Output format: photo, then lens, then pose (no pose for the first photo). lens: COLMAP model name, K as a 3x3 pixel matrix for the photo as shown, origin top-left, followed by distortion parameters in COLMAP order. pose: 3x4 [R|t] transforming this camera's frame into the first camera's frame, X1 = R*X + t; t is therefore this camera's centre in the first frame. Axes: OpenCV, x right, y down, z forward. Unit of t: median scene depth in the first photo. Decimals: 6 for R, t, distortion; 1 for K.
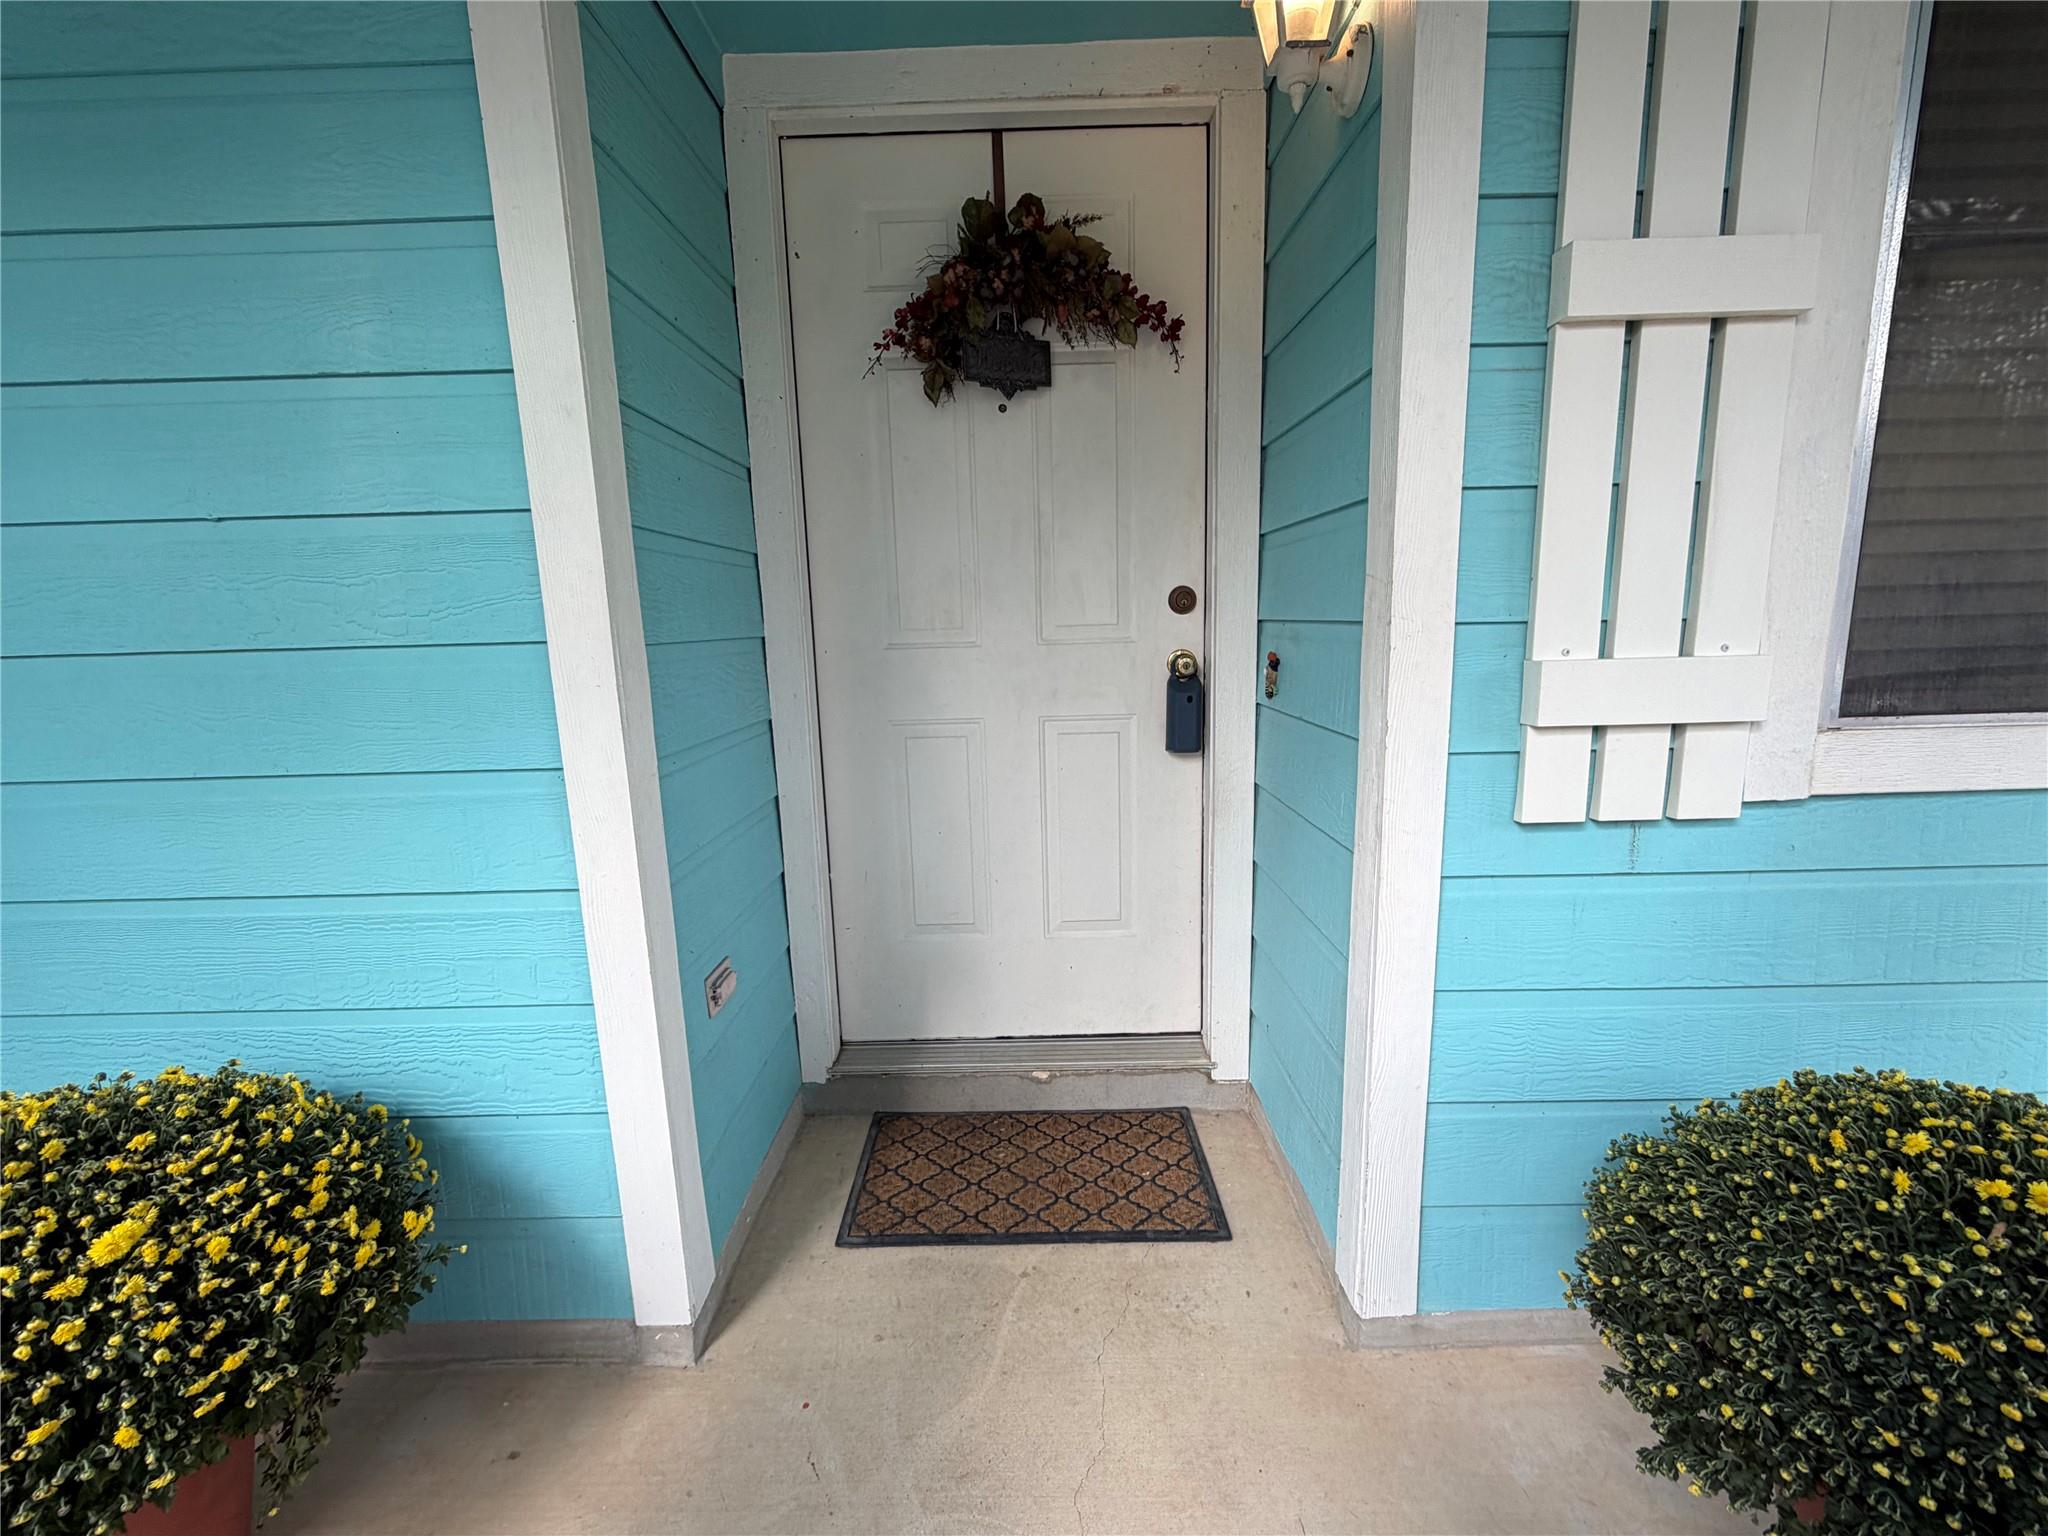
lens RADIAL K [[863.9, 0, 1016.8], [0, 863.9, 770.1], [0, 0, 1]] dist [0.001521, -0.000222]
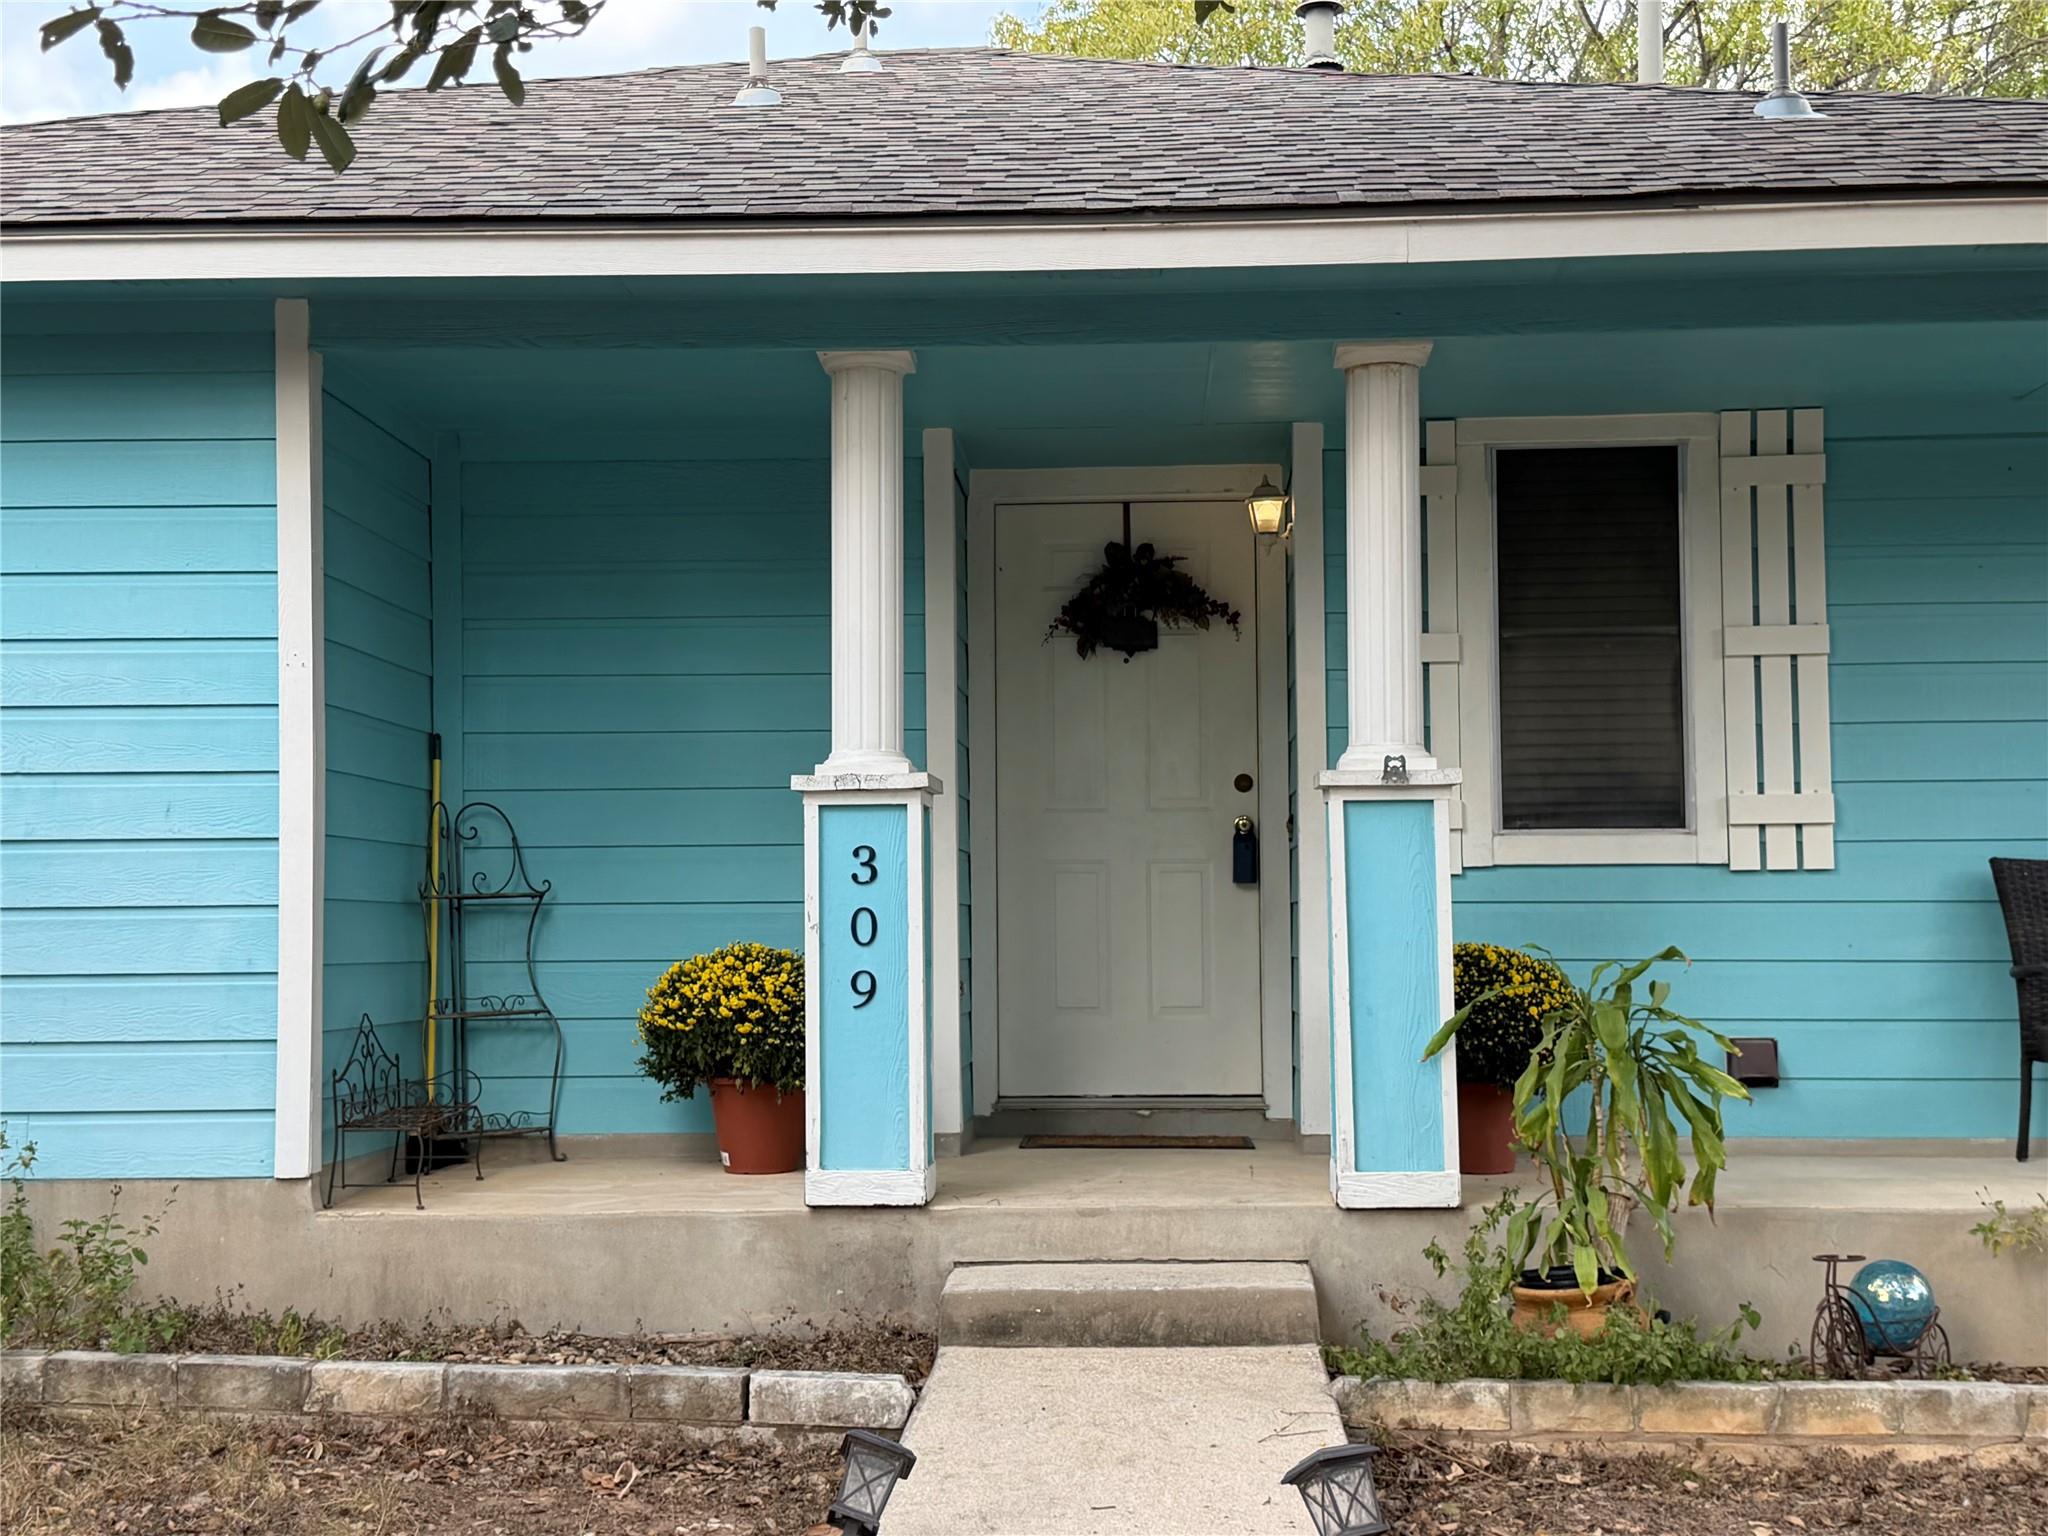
lens RADIAL K [[2607.9, 0, 1025.1], [0, 2607.9, 780.6], [0, 0, 1]] dist [0.141366, -0.019791]
pose [[0.999167, 0.019294, -0.035955, -0.034711], [-0.026981, 0.973417, -0.227446, 1.213142], [0.030611, 0.228227, 0.973127, -4.942182]]
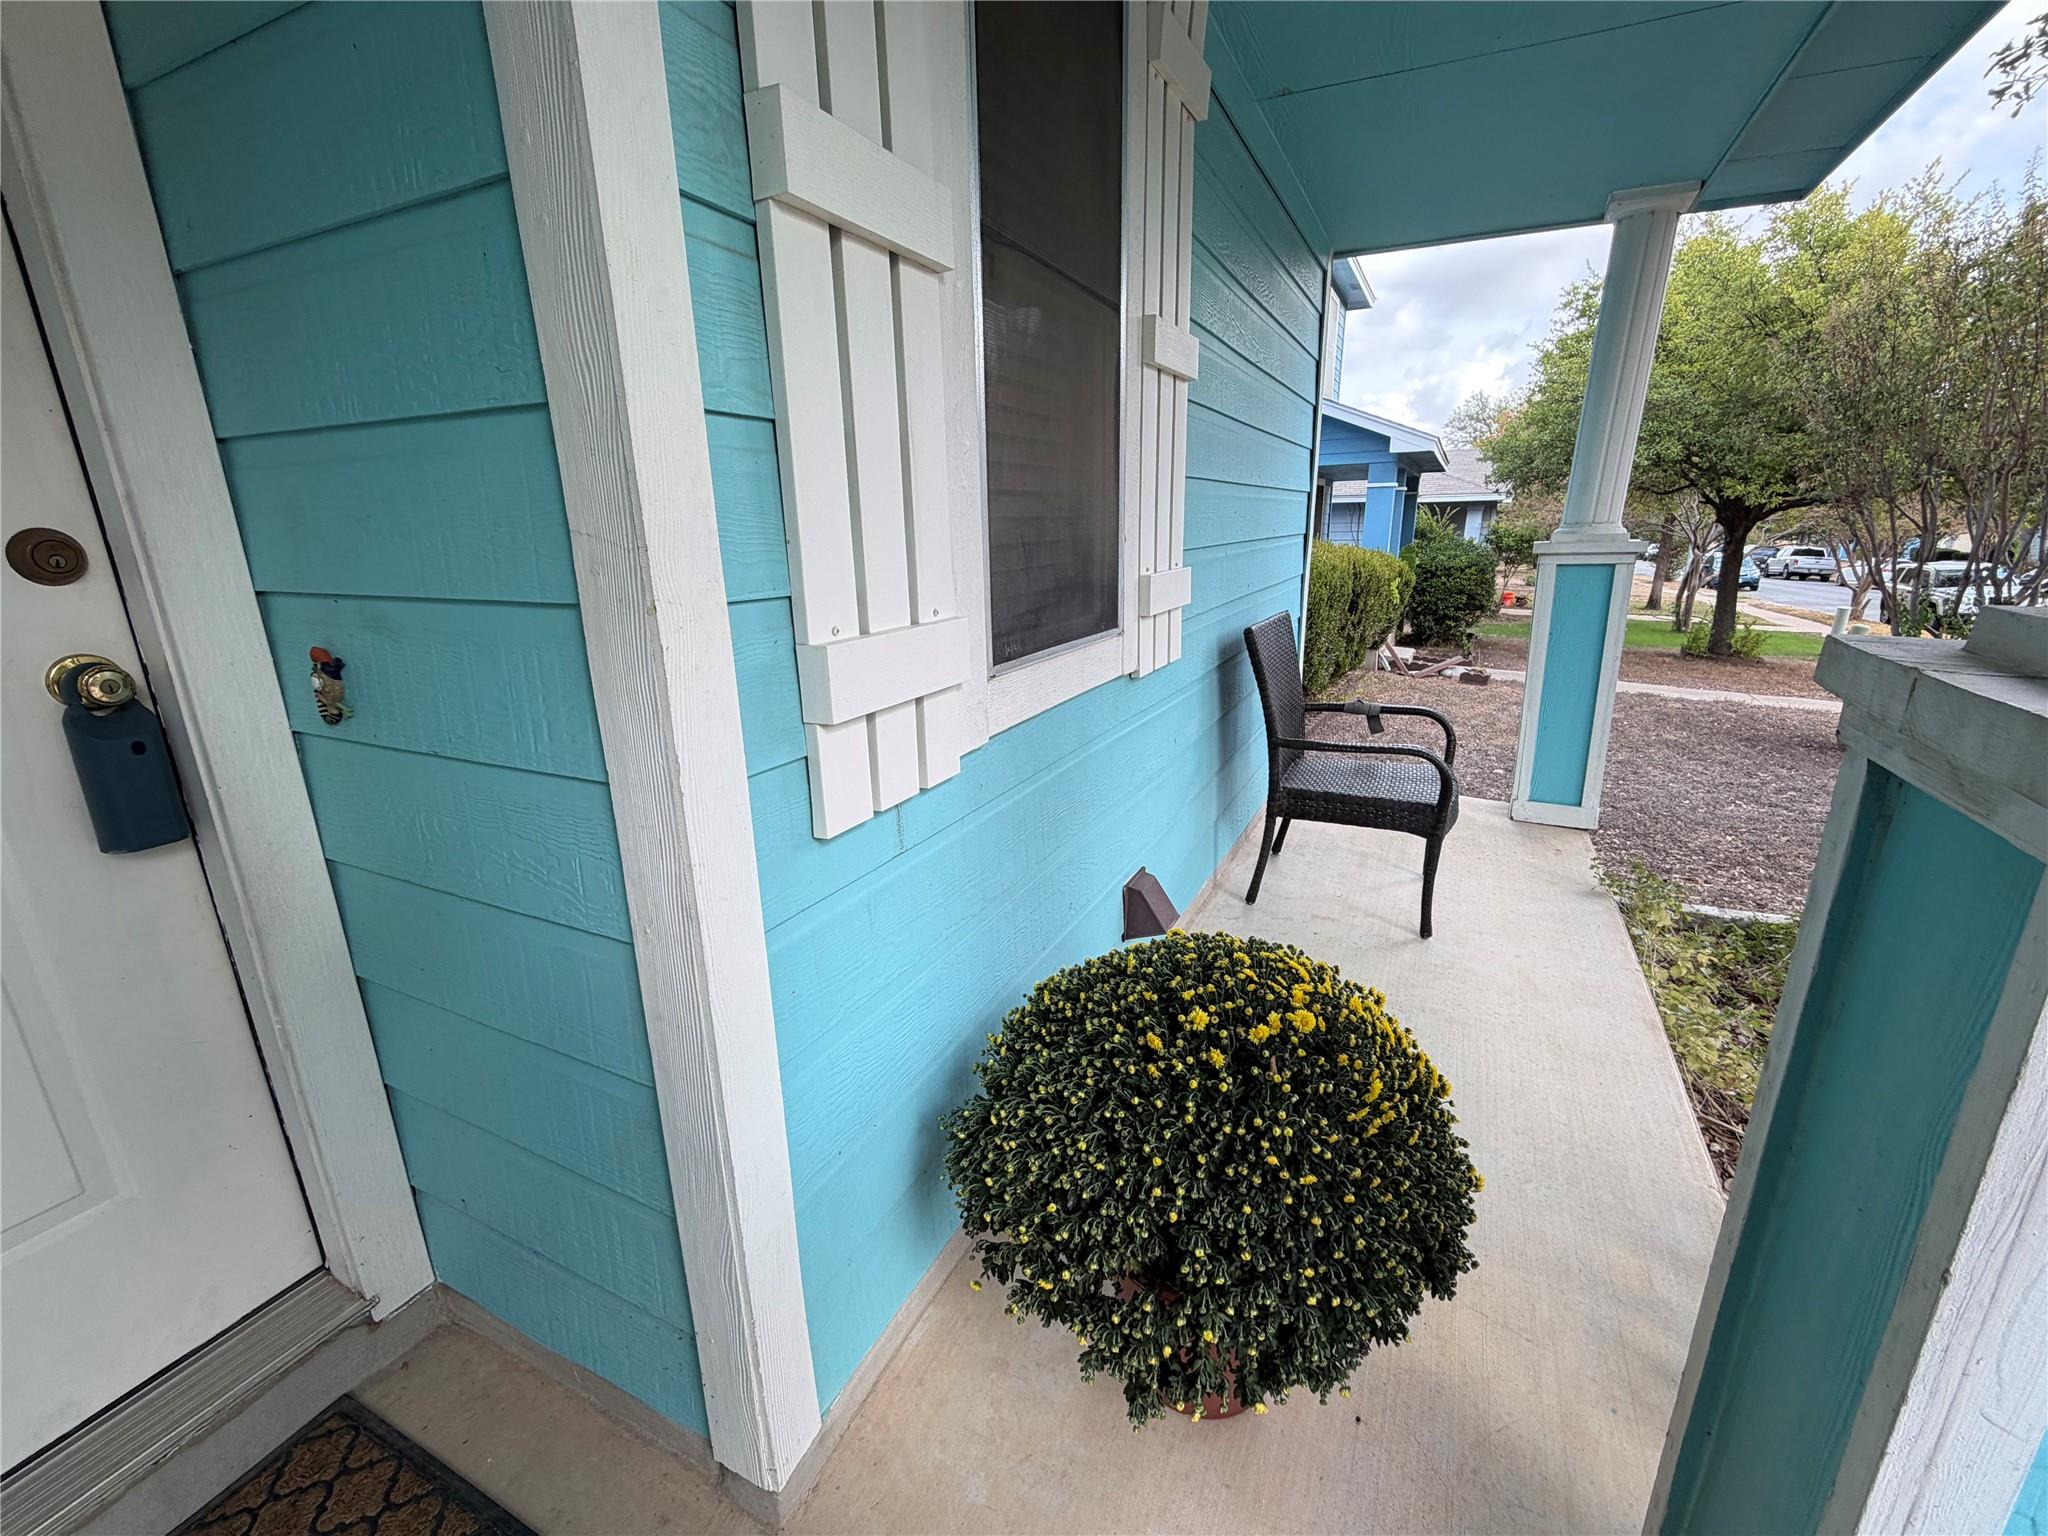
lens RADIAL K [[863.9, 0, 1016.8], [0, 863.9, 770.1], [0, 0, 1]] dist [0.001521, -0.000222]
pose [[0.438952, -0.231297, 0.868230, -0.037492], [0.161662, 0.970860, 0.176906, -0.108186], [-0.883847, 0.062706, 0.463553, 0.401885]]
